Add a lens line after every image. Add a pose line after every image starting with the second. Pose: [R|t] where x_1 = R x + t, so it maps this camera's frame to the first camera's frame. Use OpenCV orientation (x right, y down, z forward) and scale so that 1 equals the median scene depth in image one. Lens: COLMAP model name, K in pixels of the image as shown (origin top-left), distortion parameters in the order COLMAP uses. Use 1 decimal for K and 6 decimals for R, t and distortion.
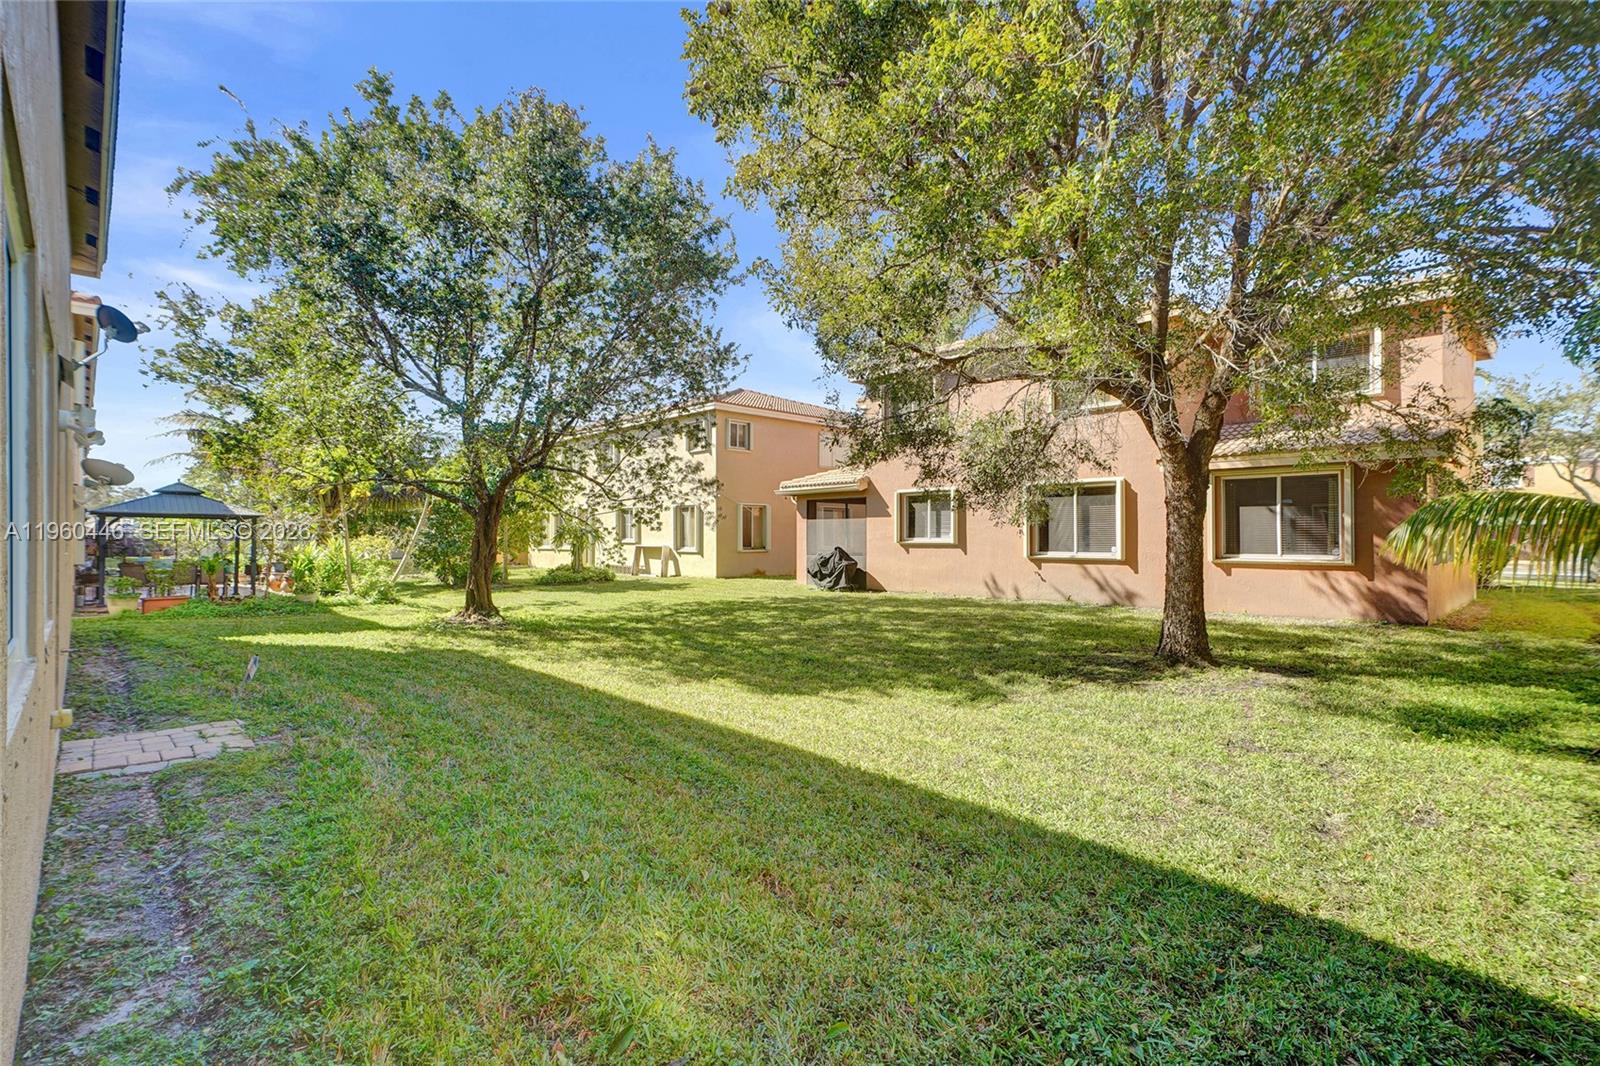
lens RADIAL K [[731.9, 0, 799.2], [0, 731.9, 538.3], [0, 0, 1]] dist [-0.000624, 0.009885]
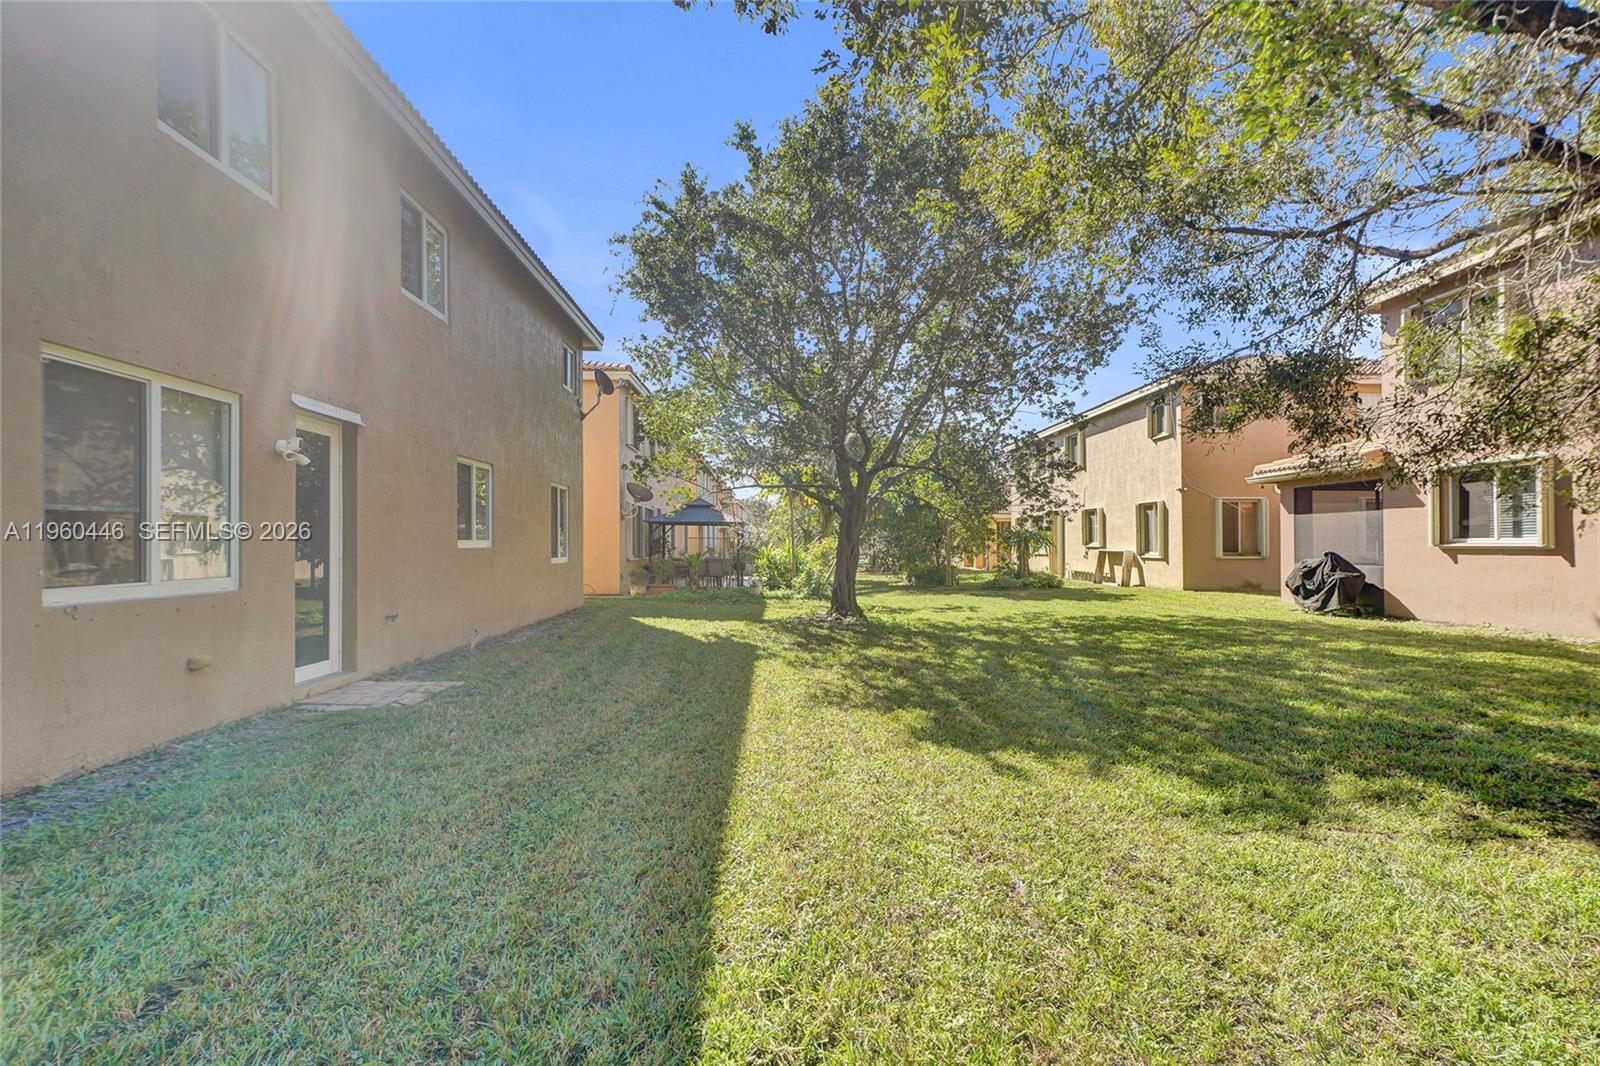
lens RADIAL K [[731.9, 0, 799.2], [0, 731.9, 538.3], [0, 0, 1]] dist [-0.000624, 0.009885]
pose [[0.751406, -0.004453, -0.659826, 0.134504], [-0.000611, 0.999972, -0.007445, 0.004057], [0.659840, 0.005997, 0.751382, 0.133381]]
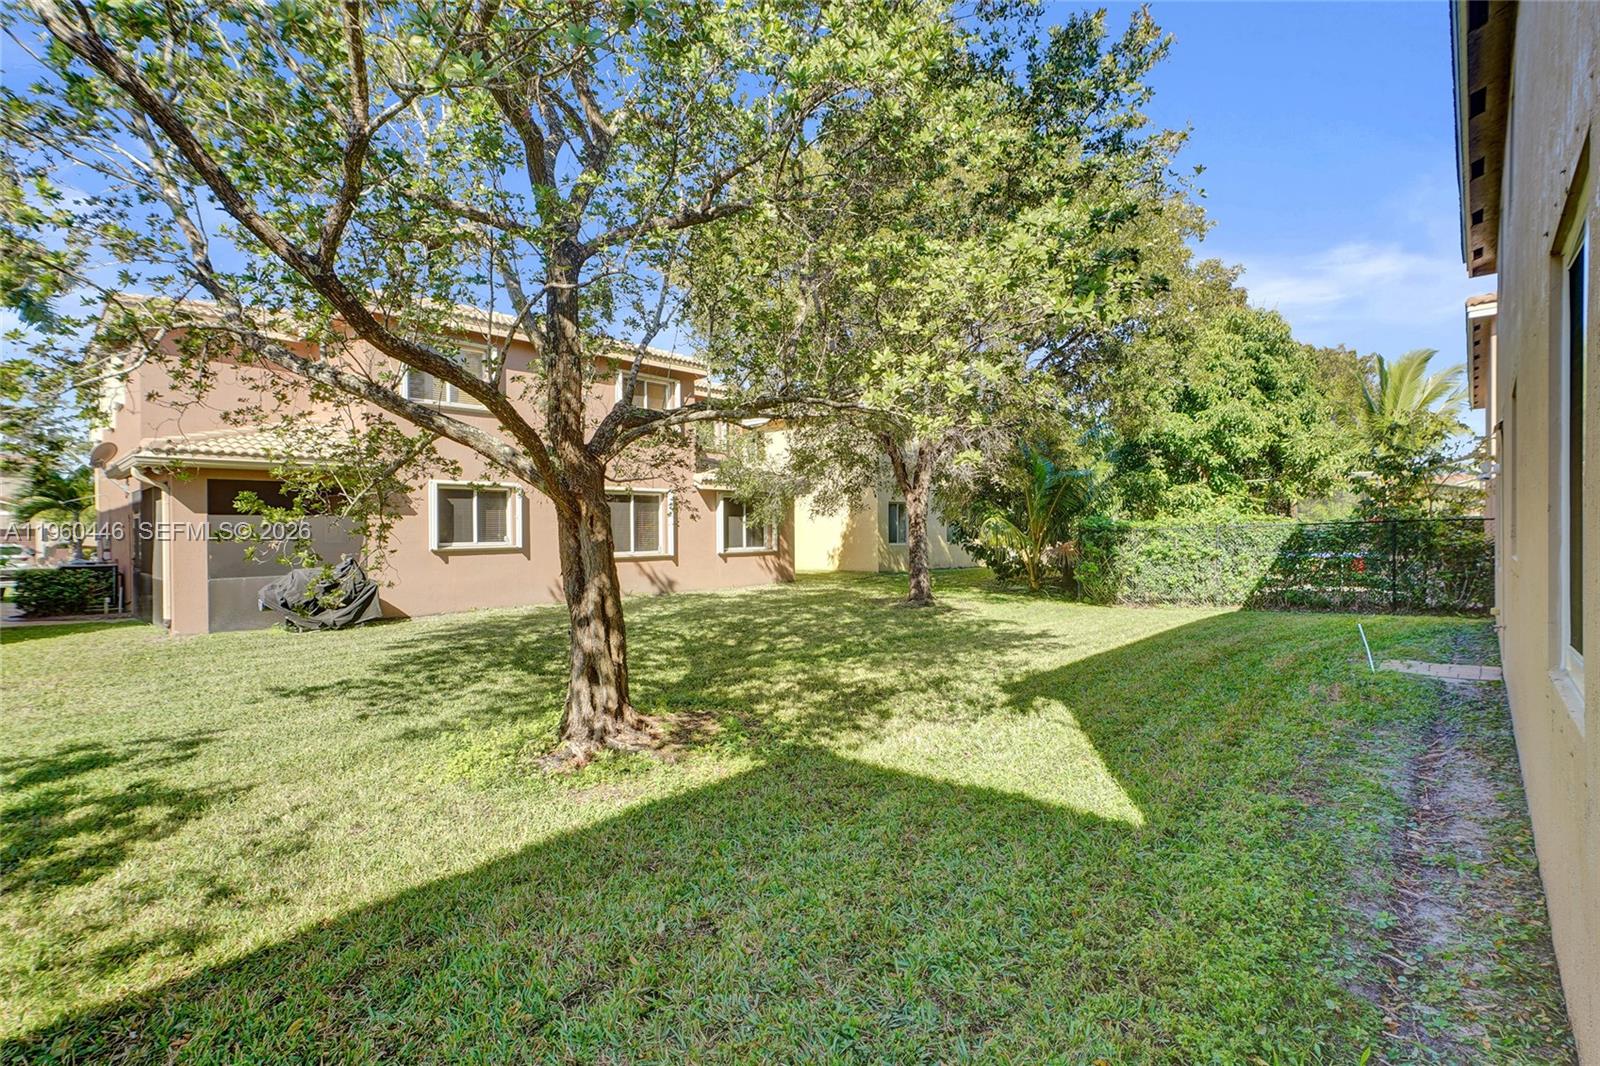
lens RADIAL K [[731.9, 0, 799.2], [0, 731.9, 538.3], [0, 0, 1]] dist [-0.000624, 0.009885]
pose [[-0.062666, -0.010215, 0.997982, -0.622704], [0.012755, 0.999858, 0.011035, -0.009075], [-0.997953, 0.013421, -0.062527, 0.635398]]
